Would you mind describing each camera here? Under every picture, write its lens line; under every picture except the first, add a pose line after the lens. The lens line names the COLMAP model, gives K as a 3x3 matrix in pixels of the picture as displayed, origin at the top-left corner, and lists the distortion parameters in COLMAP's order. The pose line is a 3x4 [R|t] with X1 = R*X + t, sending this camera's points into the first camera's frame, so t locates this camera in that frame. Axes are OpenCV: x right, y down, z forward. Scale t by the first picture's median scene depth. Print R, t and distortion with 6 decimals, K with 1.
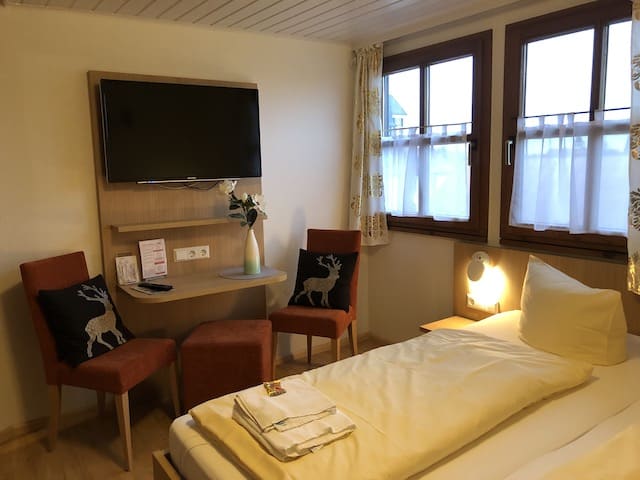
lens RADIAL K [[535.6, 0, 331.3], [0, 535.6, 236.6], [0, 0, 1]] dist [0.072527, -0.039624]
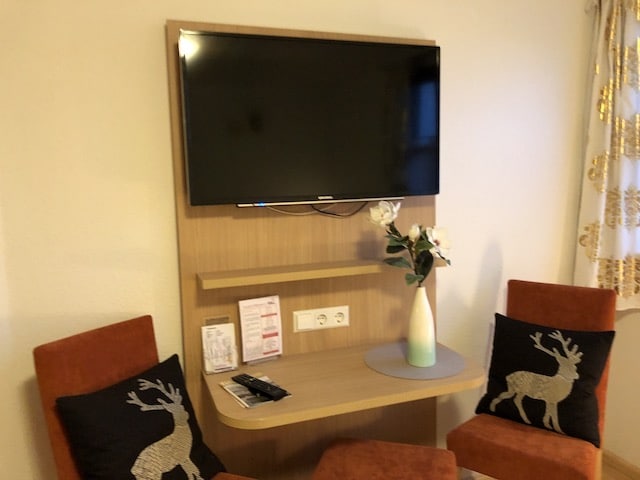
lens RADIAL K [[535.6, 0, 320.3], [0, 535.6, 238.5], [0, 0, 1]] dist [0.072527, -0.039624]
pose [[0.963478, 0.027247, -0.266398, -0.098617], [-0.031987, 0.999398, -0.013471, -0.051591], [0.265871, 0.021500, 0.963769, 0.401796]]
